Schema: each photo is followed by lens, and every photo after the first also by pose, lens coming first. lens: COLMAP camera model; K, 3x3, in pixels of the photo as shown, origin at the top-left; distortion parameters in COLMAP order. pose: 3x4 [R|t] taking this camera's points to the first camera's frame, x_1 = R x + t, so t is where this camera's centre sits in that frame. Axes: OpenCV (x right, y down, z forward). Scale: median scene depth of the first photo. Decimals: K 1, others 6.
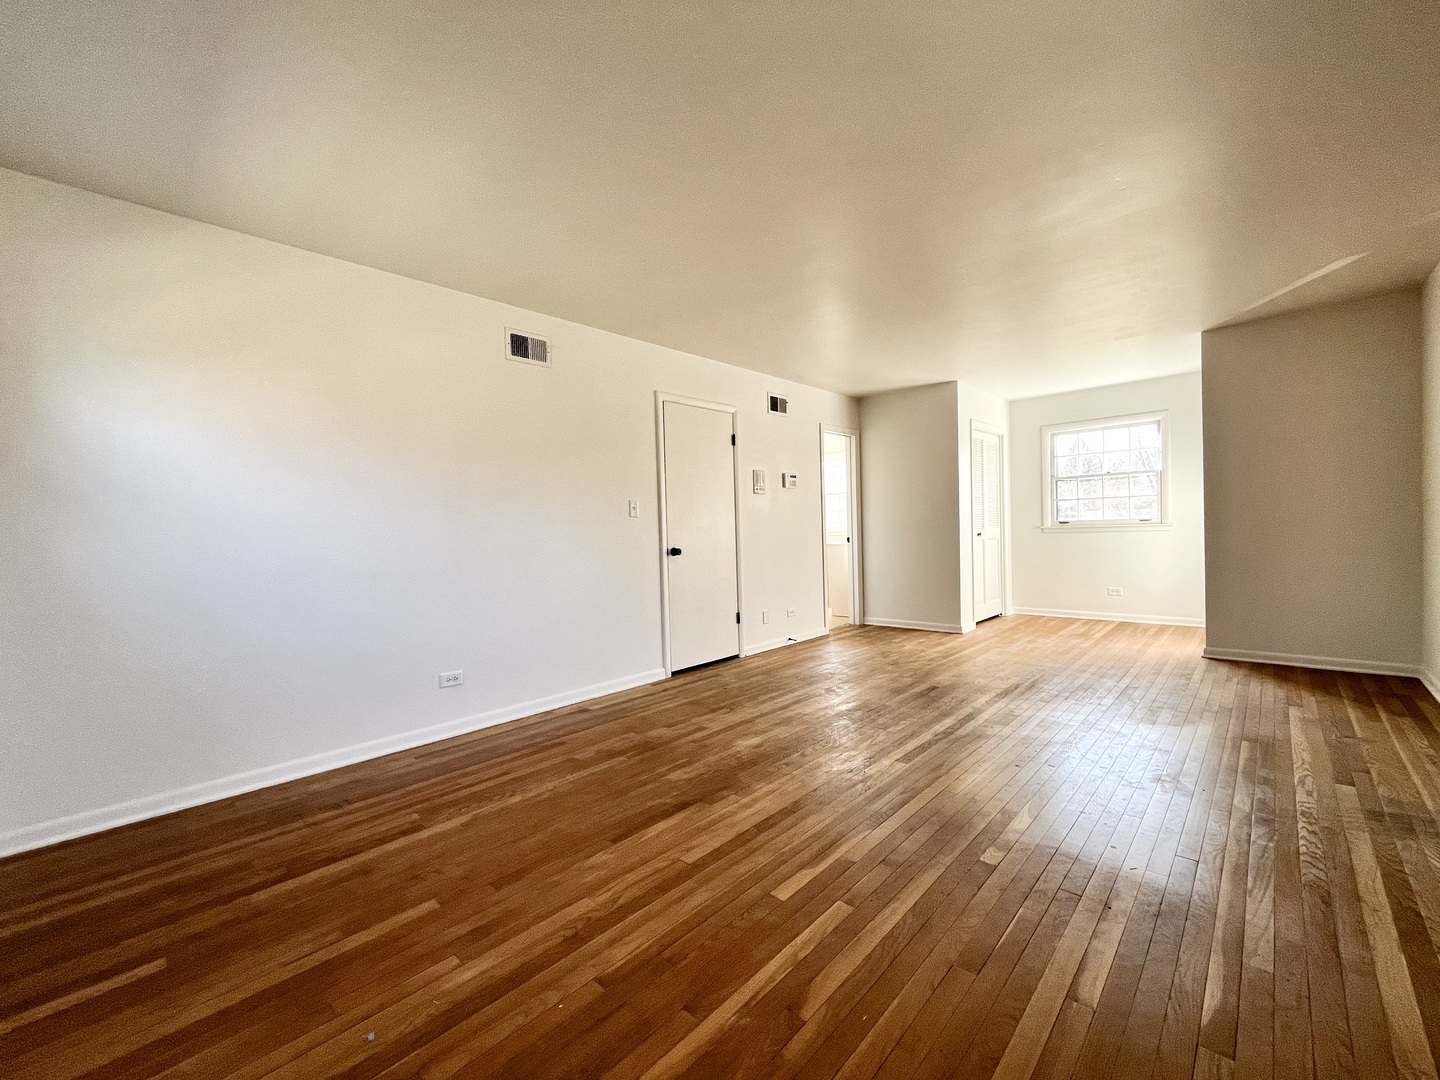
lens RADIAL K [[588.7, 0, 726.9], [0, 588.7, 539.8], [0, 0, 1]] dist [-0.000729, -0.000574]
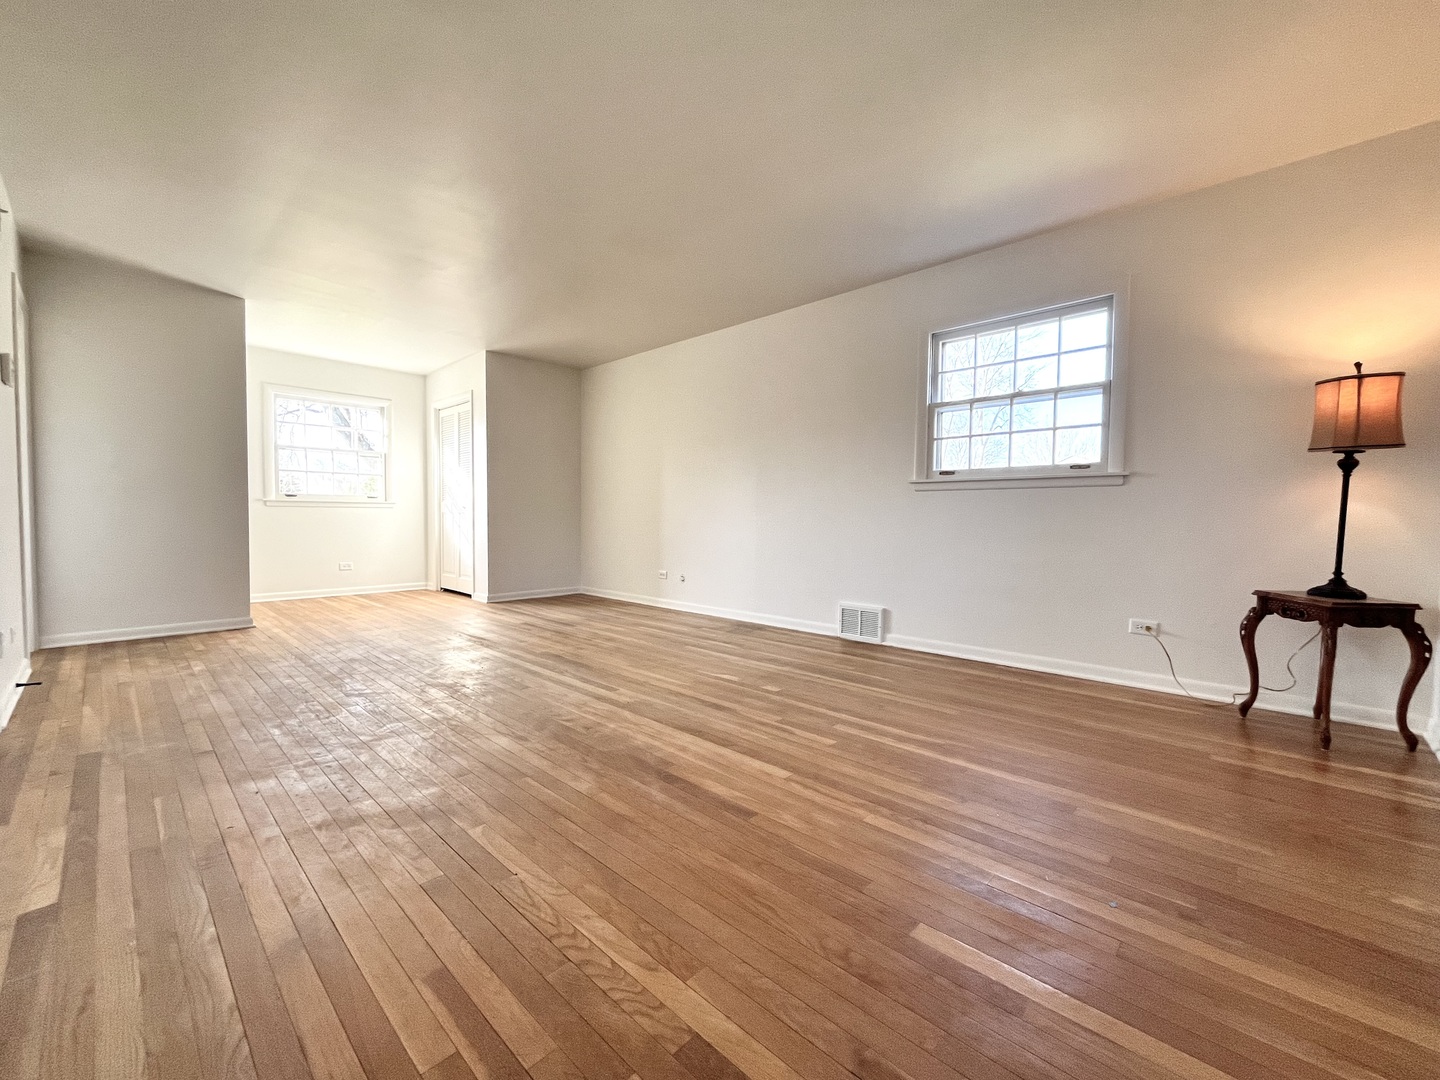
lens RADIAL K [[588.7, 0, 708.3], [0, 588.7, 535.3], [0, 0, 1]] dist [-0.000729, -0.000574]
pose [[0.023324, -0.002226, 0.999725, -0.778327], [0.012420, 0.999921, 0.001936, 0.091801], [-0.999651, 0.012372, 0.023350, 0.795856]]
